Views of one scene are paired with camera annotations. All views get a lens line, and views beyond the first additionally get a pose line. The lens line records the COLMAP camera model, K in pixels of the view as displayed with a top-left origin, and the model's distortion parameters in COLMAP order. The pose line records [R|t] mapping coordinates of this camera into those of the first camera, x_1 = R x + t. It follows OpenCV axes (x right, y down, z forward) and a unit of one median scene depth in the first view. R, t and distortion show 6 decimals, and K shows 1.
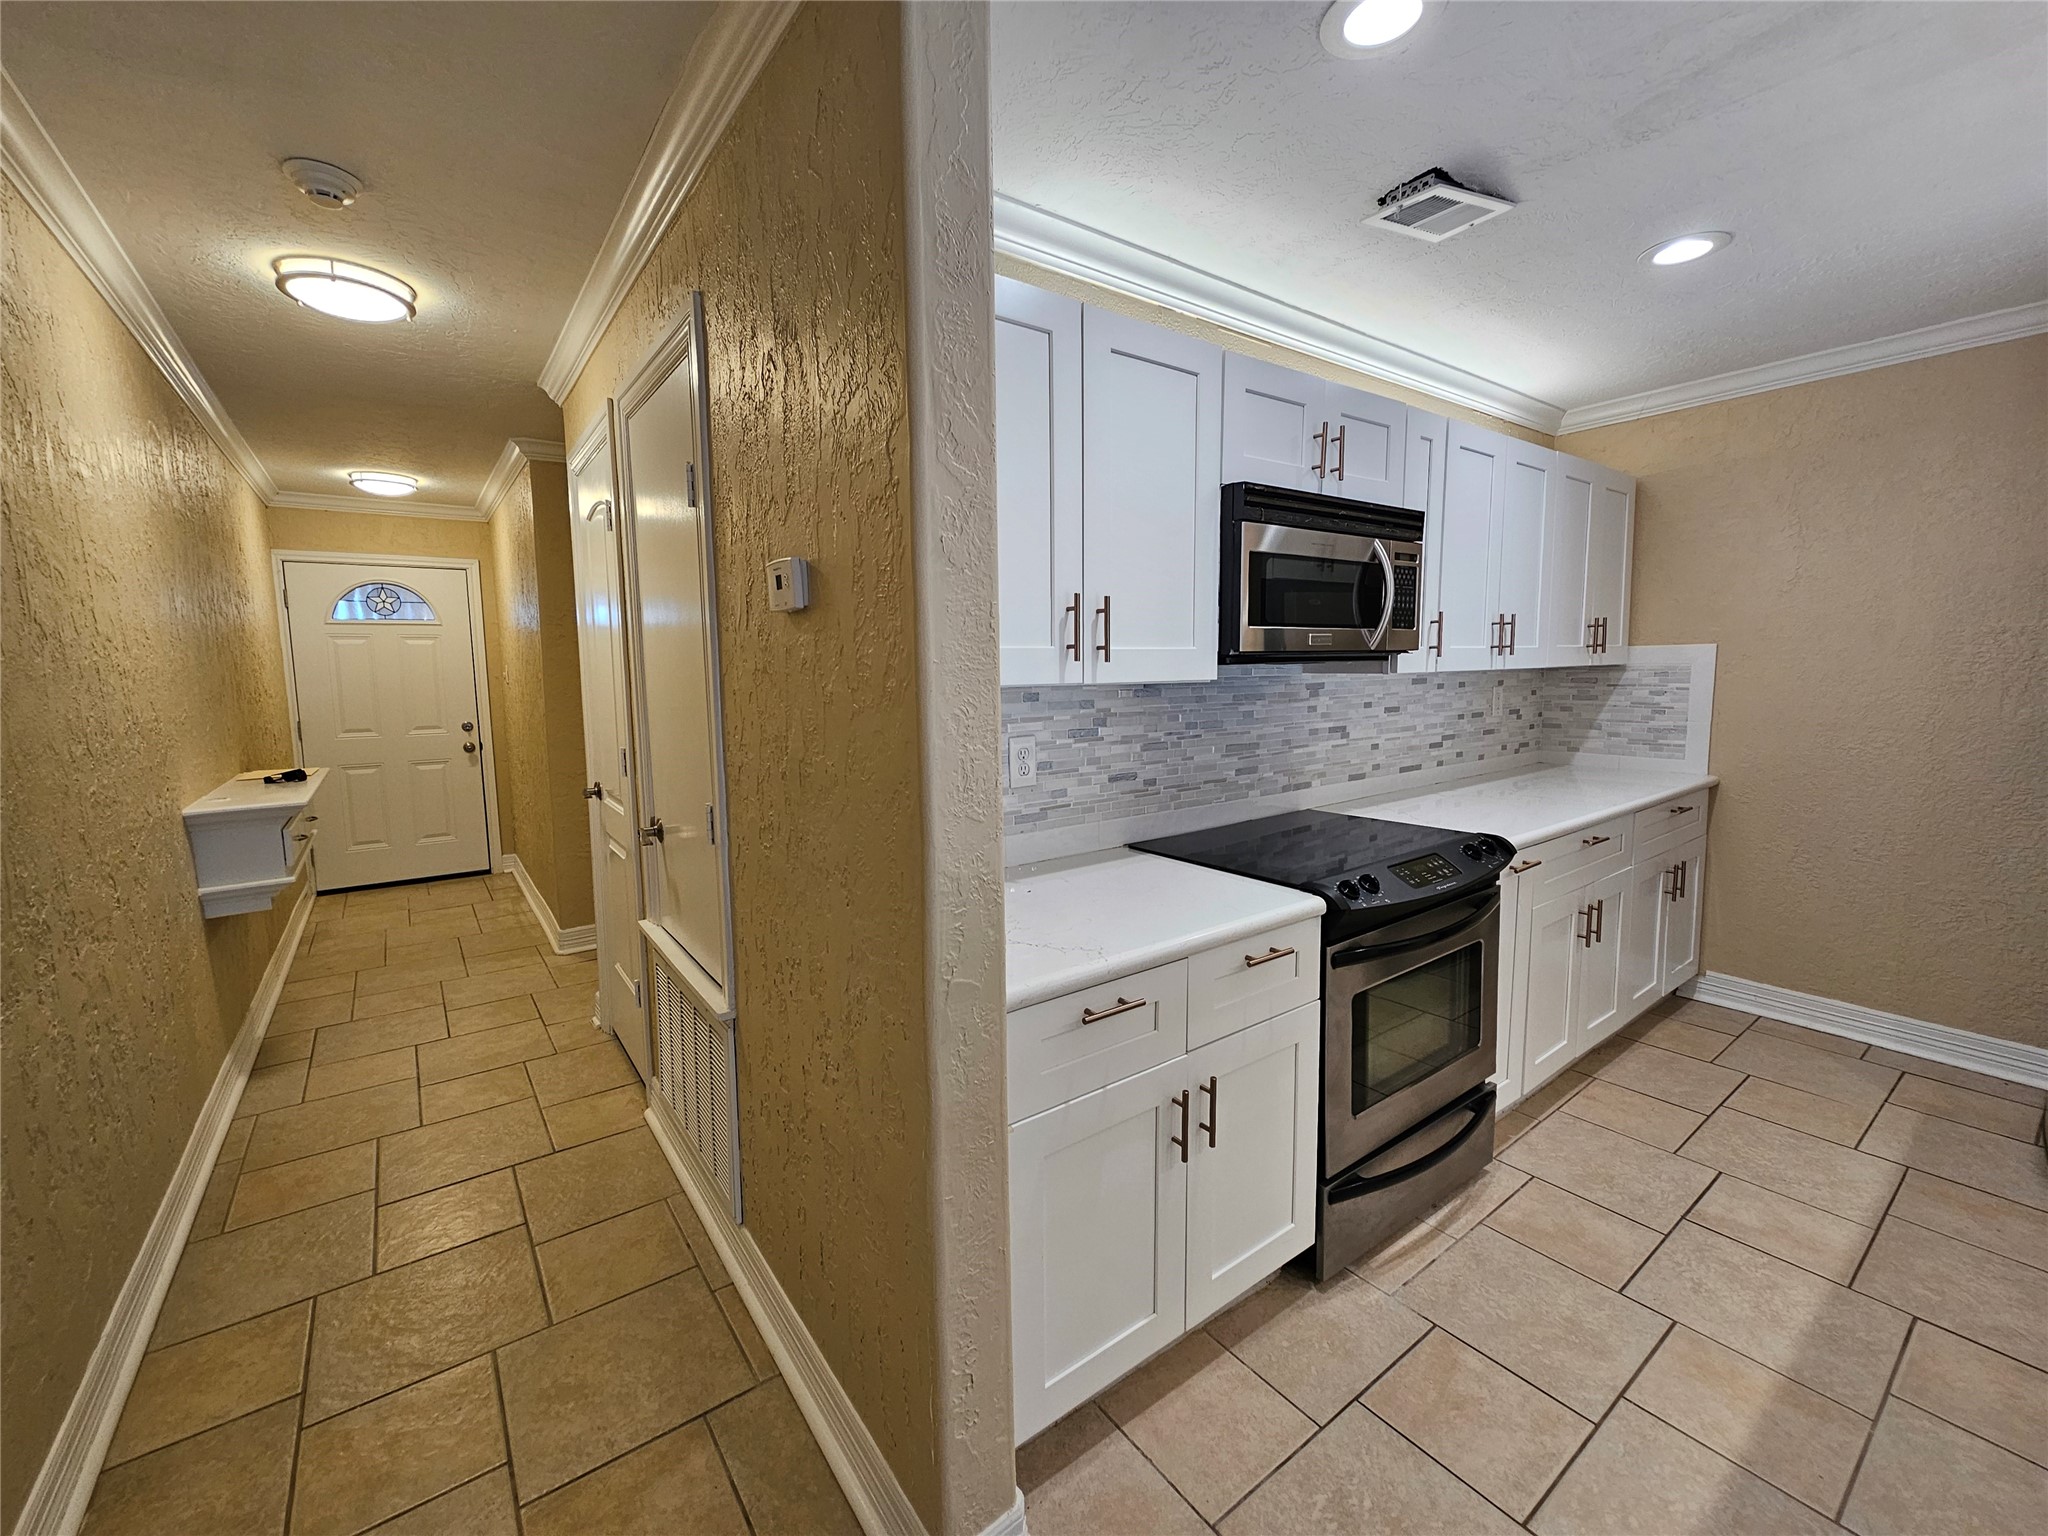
lens RADIAL K [[835.3, 0, 1024.0], [0, 835.3, 754.3], [0, 0, 1]] dist [-0.001486, 0.000915]
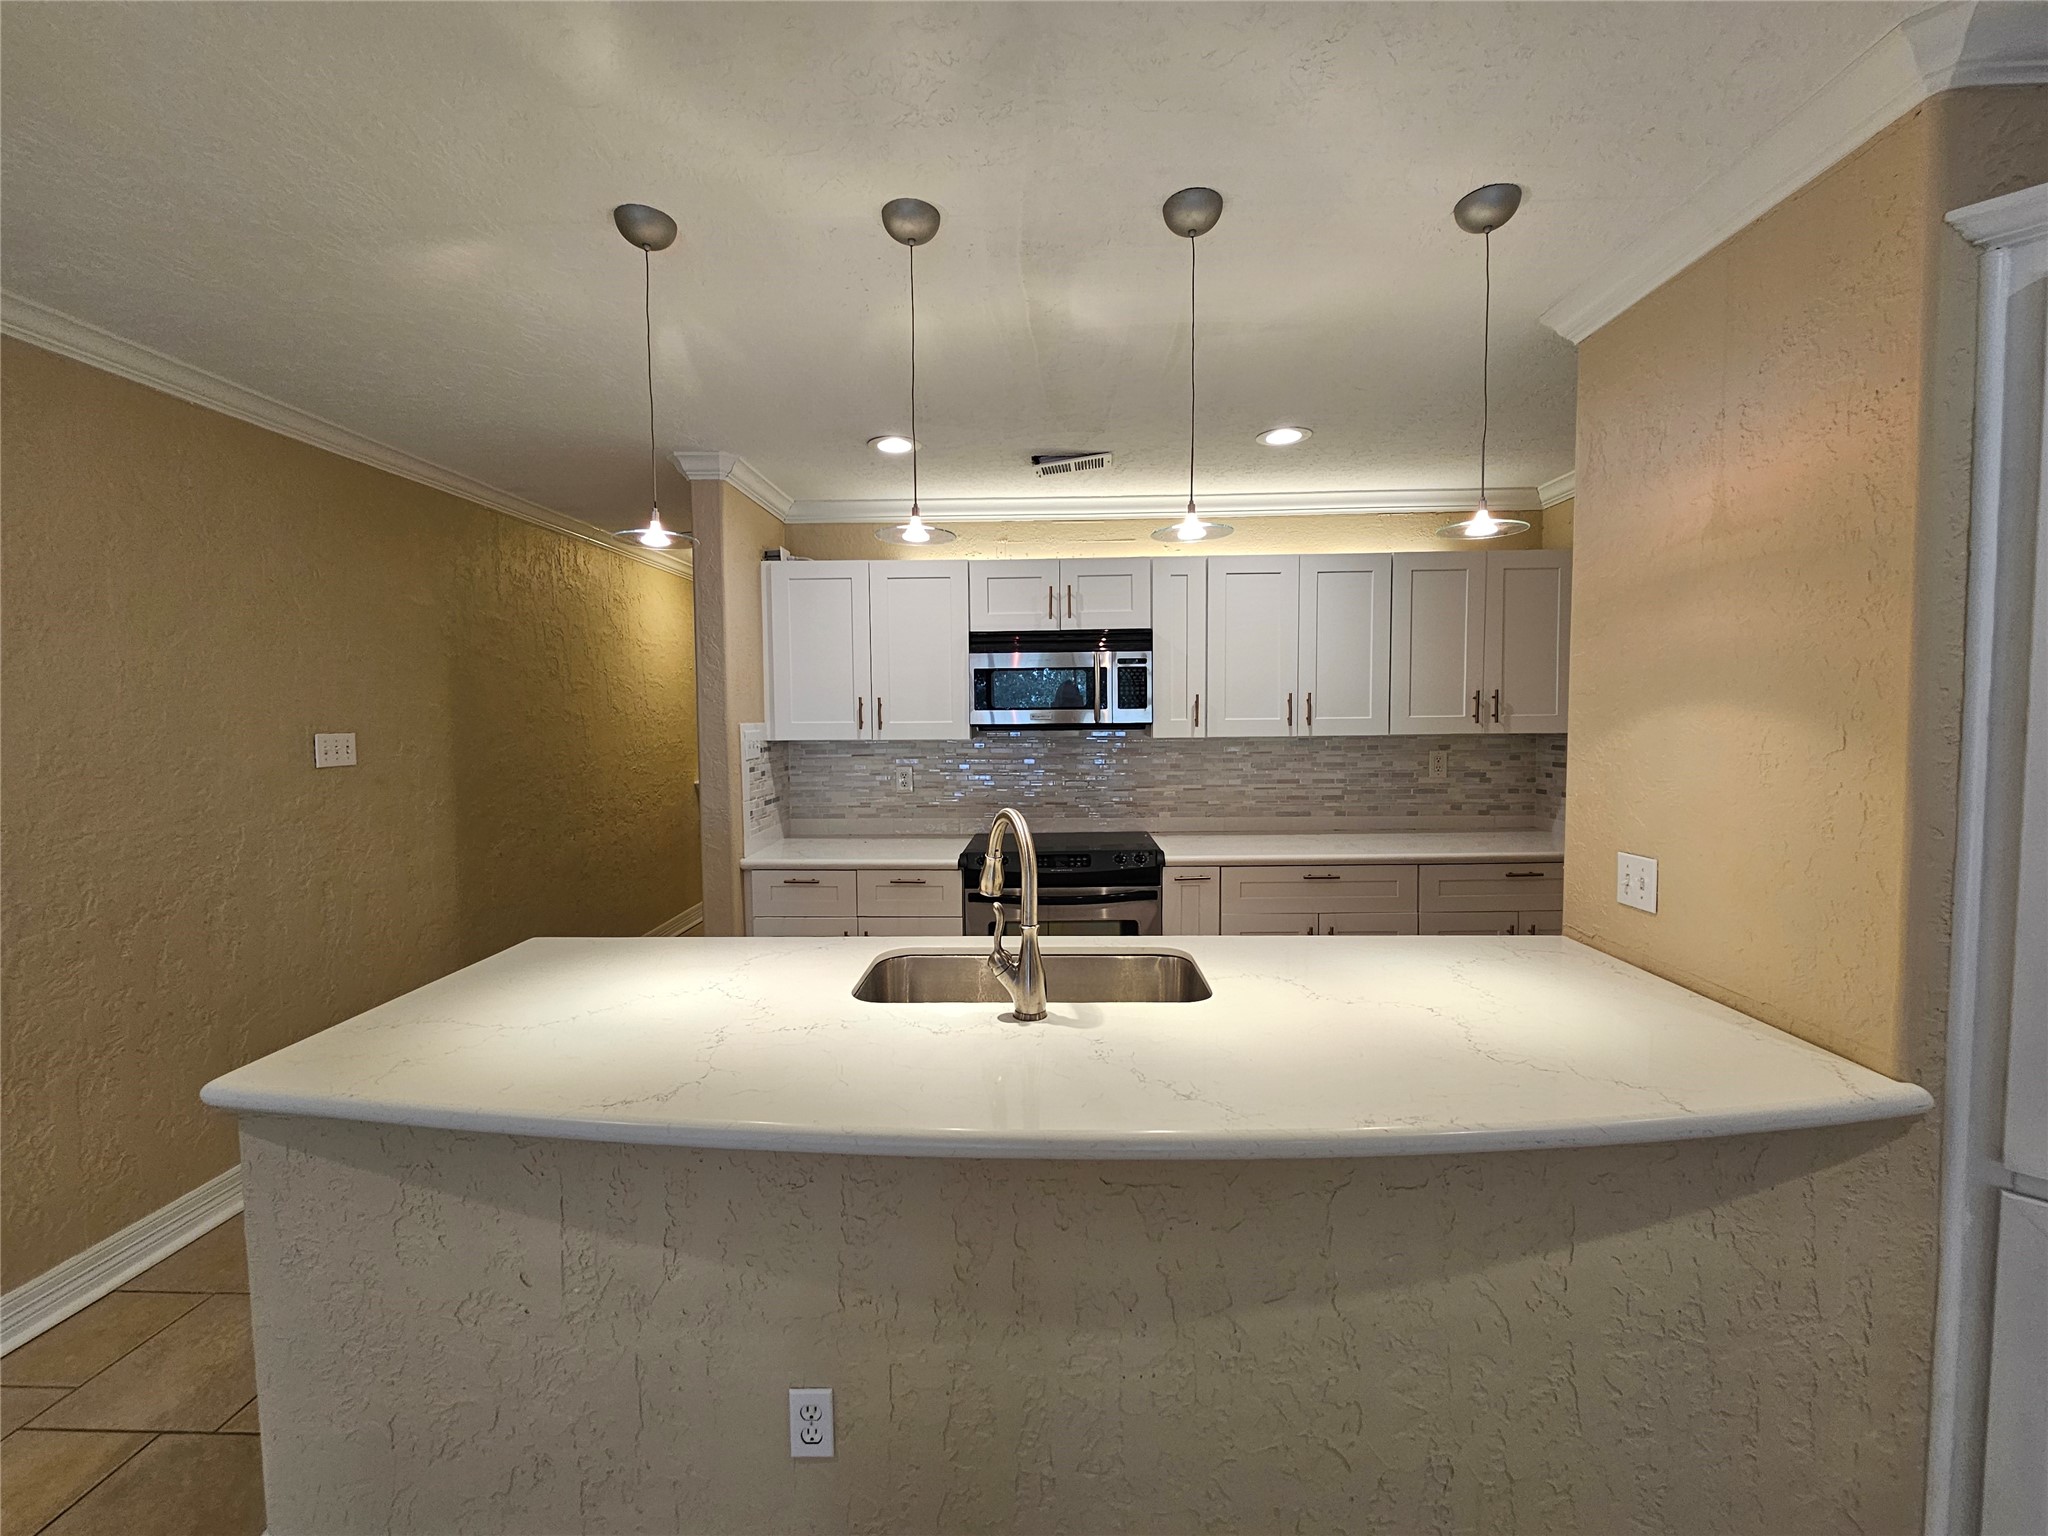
lens RADIAL K [[835.3, 0, 1029.7], [0, 835.3, 756.0], [0, 0, 1]] dist [-0.001486, 0.000915]
pose [[0.790213, 0.042853, -0.611333, 1.225079], [-0.068486, 0.997479, -0.018604, -0.025485], [0.608994, 0.056569, 0.791155, -0.287496]]
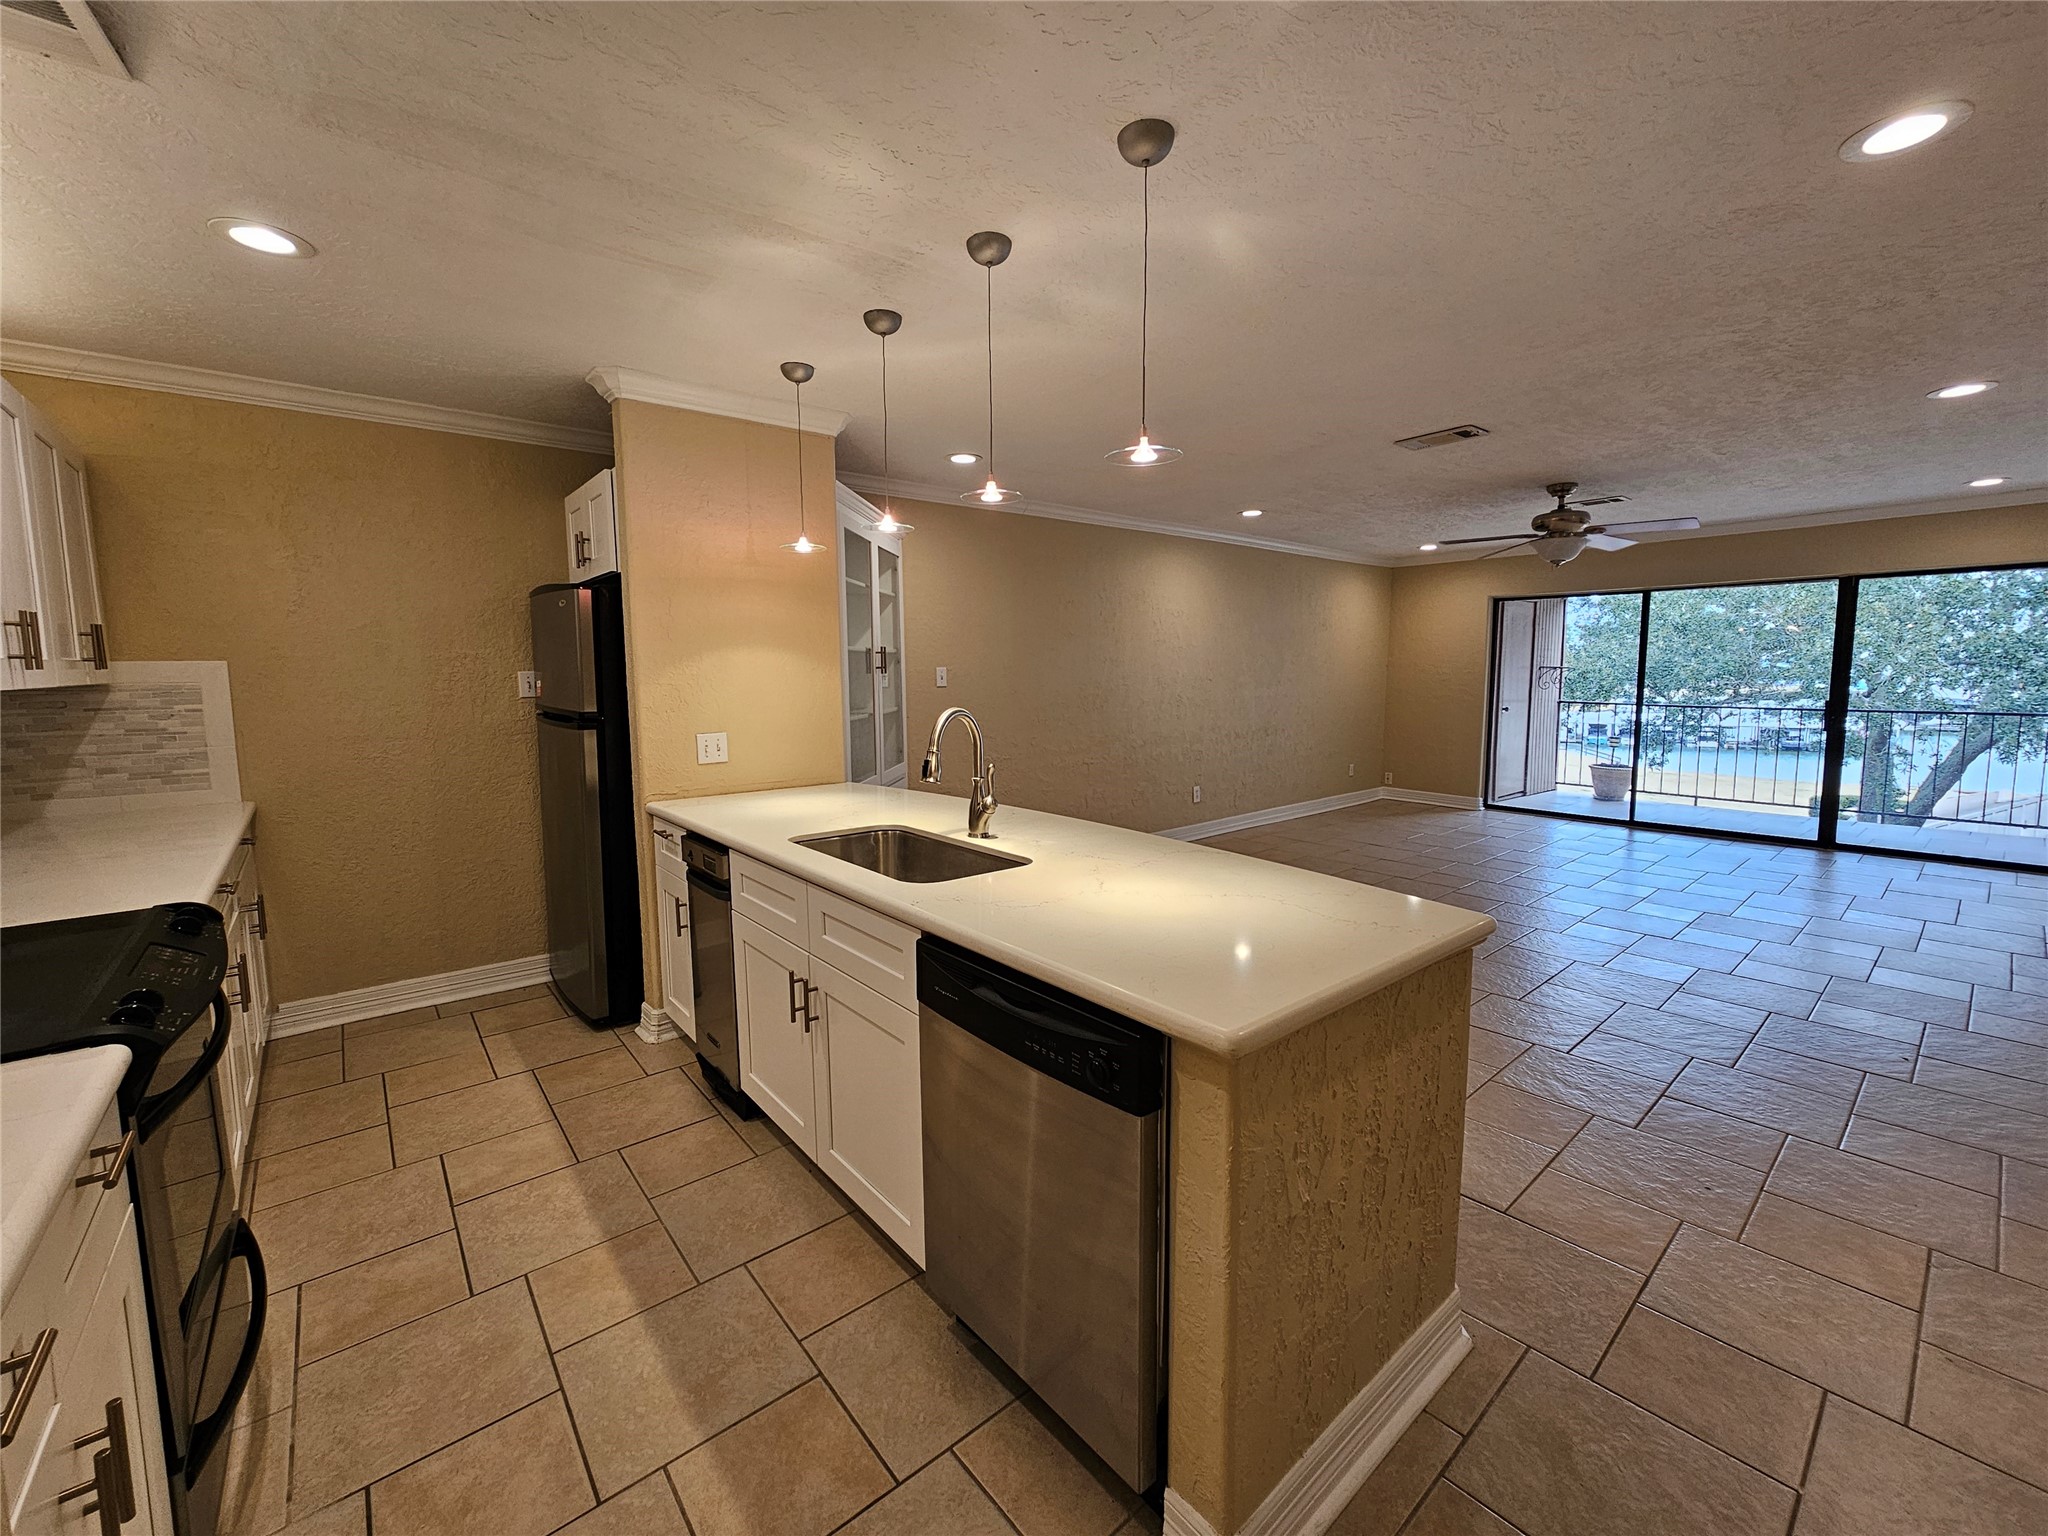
lens RADIAL K [[835.3, 0, 1031.5], [0, 835.3, 756.8], [0, 0, 1]] dist [-0.001486, 0.000915]
pose [[-0.064626, -0.089306, 0.993905, -0.228289], [0.114013, 0.988805, 0.096261, -0.020016], [-0.991375, 0.119539, -0.053721, 0.243658]]
